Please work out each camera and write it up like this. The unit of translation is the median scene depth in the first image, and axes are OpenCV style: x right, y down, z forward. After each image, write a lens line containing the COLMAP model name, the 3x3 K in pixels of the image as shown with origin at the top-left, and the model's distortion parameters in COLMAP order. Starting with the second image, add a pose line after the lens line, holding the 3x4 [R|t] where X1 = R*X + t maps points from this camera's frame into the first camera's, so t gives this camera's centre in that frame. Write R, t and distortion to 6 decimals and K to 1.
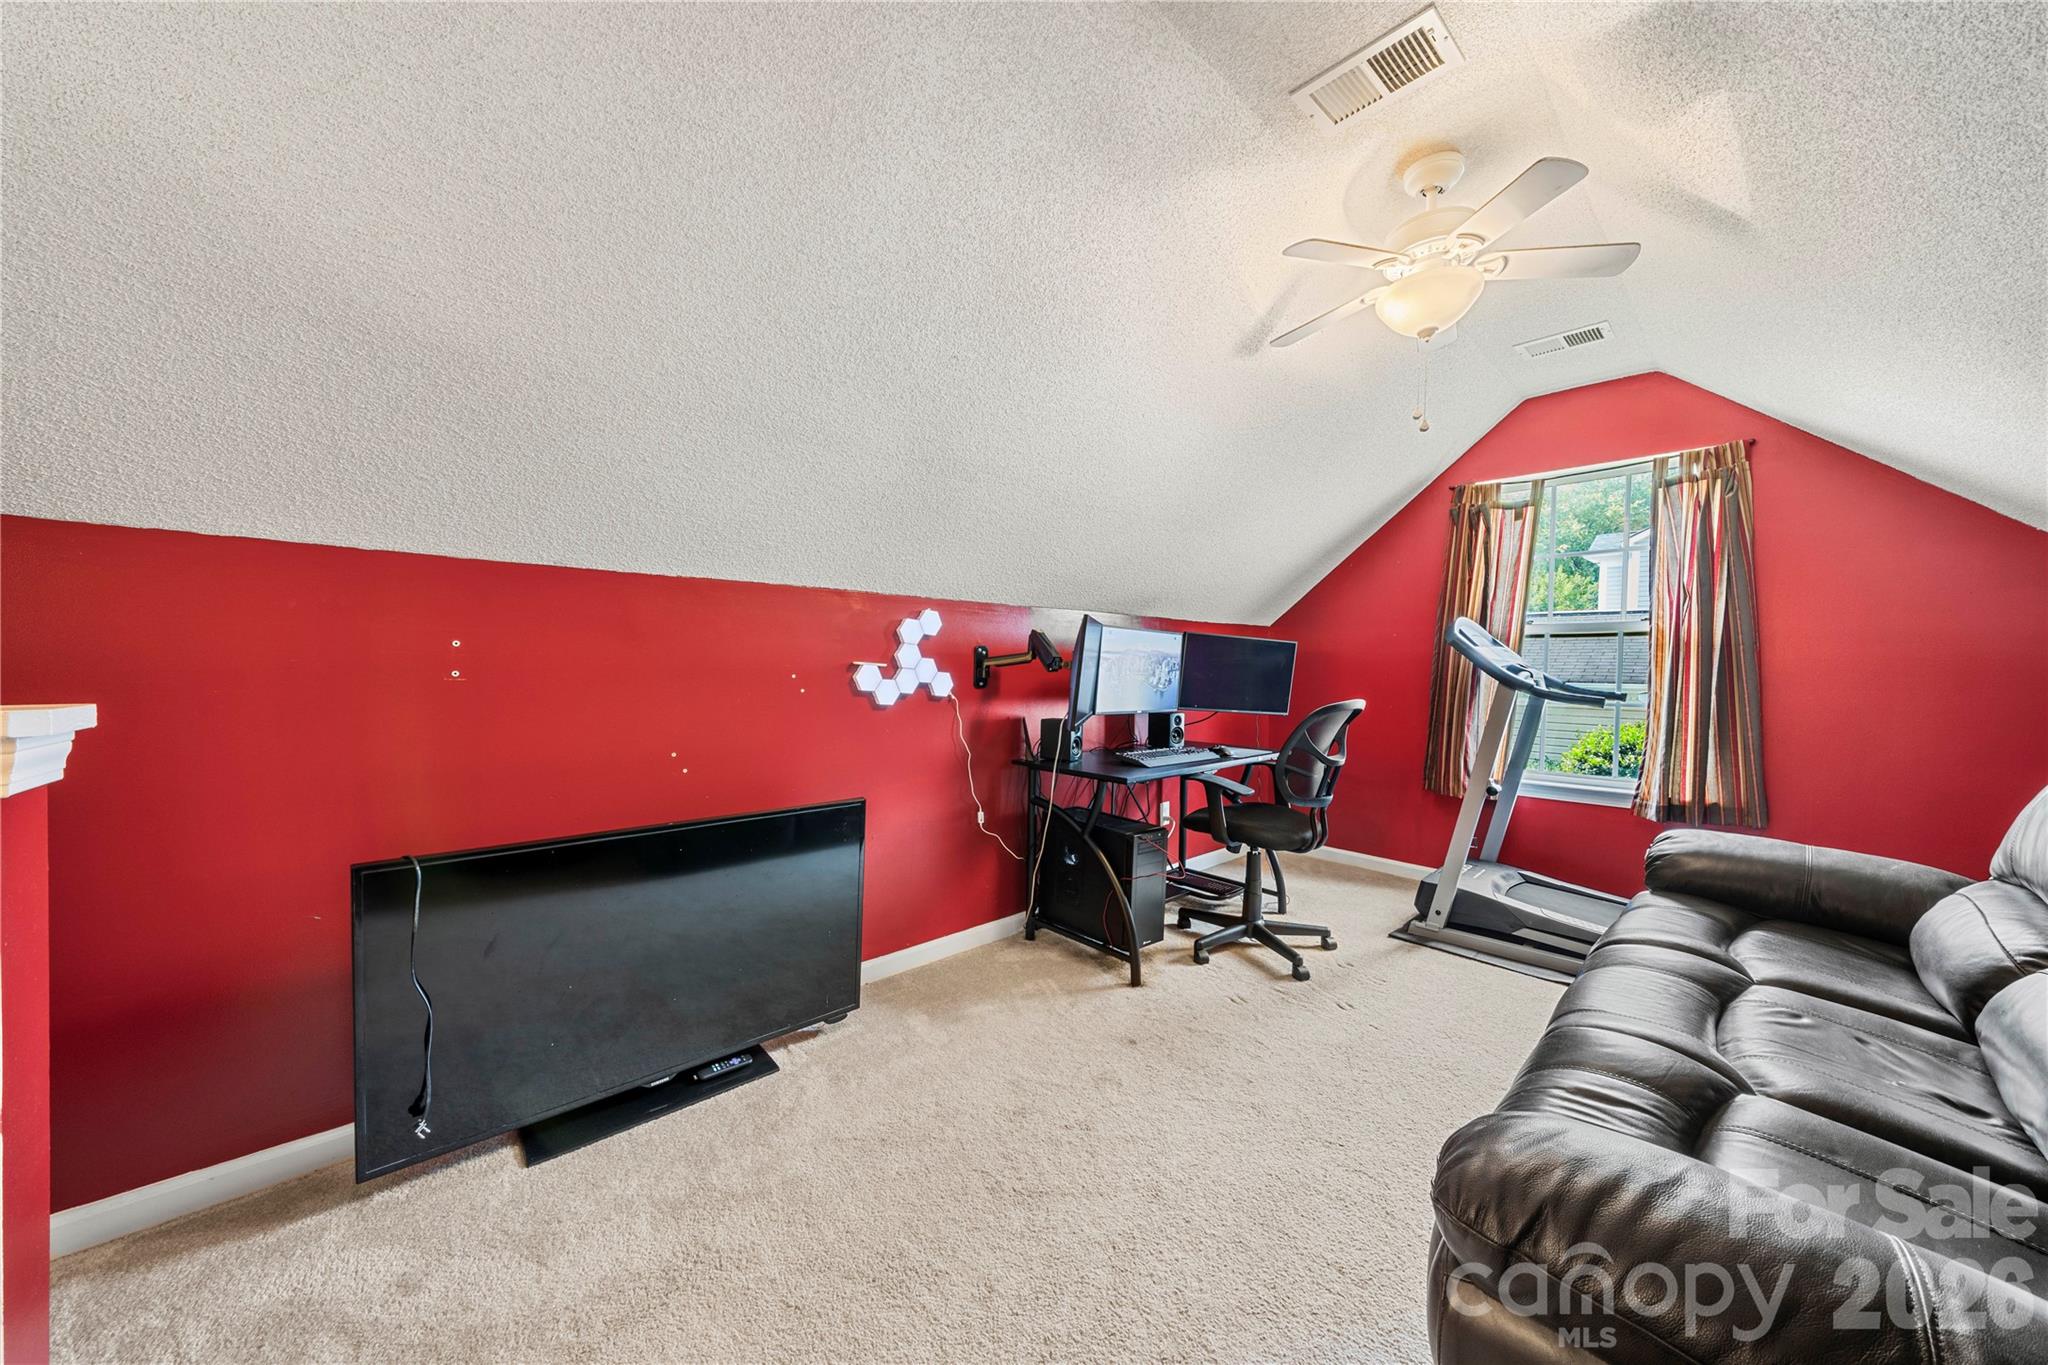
lens RADIAL K [[706.3, 0, 1018.3], [0, 706.3, 662.3], [0, 0, 1]] dist [-0.005722, -0.000009]
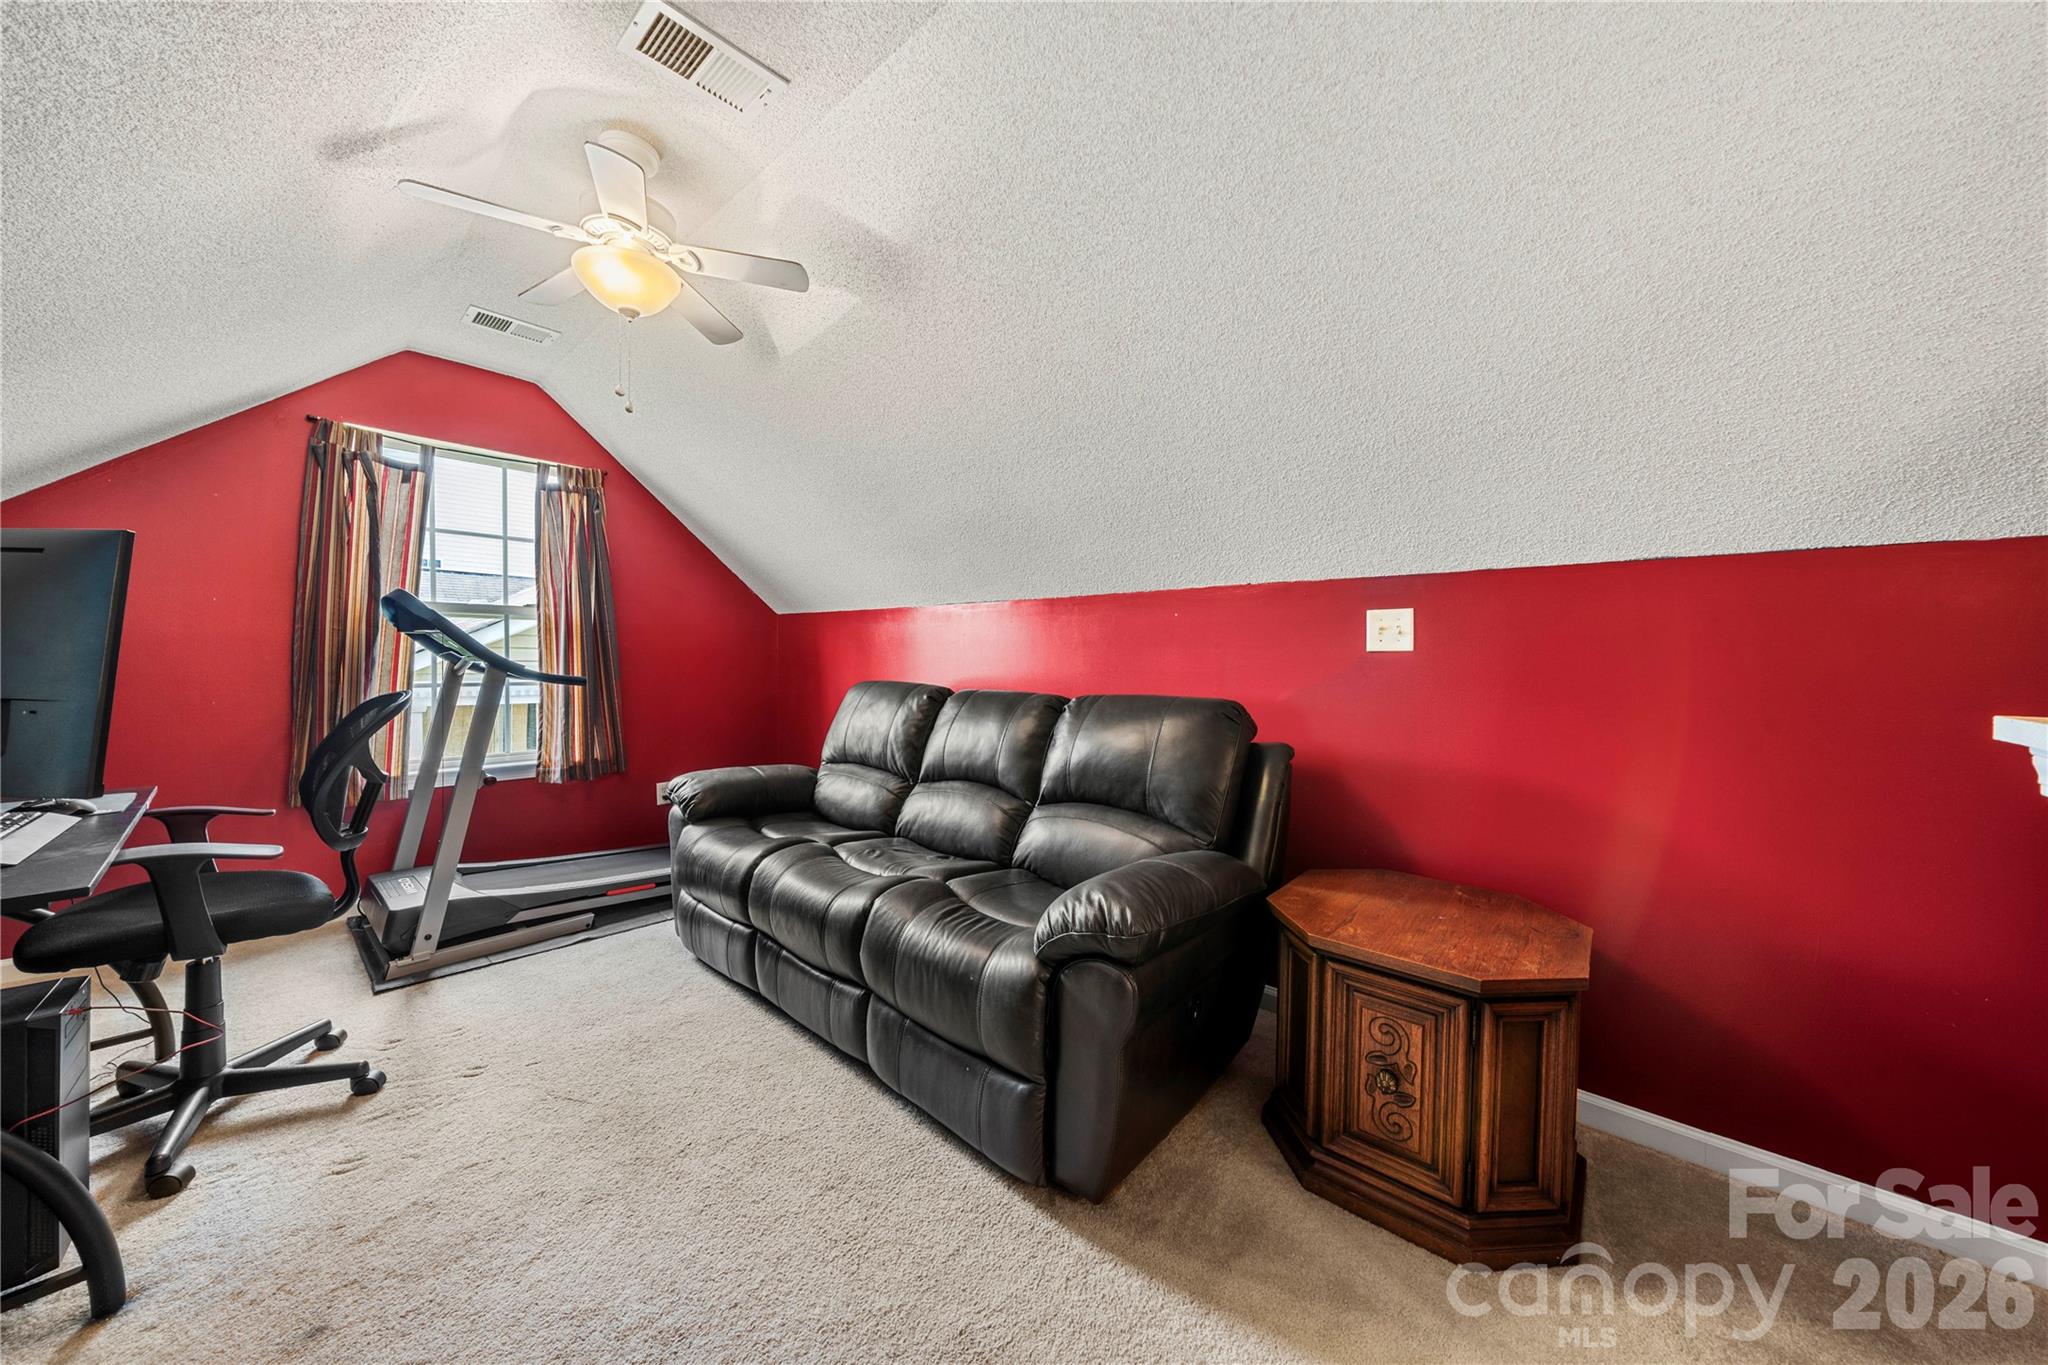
lens RADIAL K [[706.3, 0, 1018.3], [0, 706.3, 662.3], [0, 0, 1]] dist [-0.005722, -0.000009]
pose [[-0.102412, -0.019911, 0.994543, -0.330388], [-0.019163, 0.999654, 0.018040, -0.007490], [-0.994558, -0.017211, -0.102758, 0.393962]]
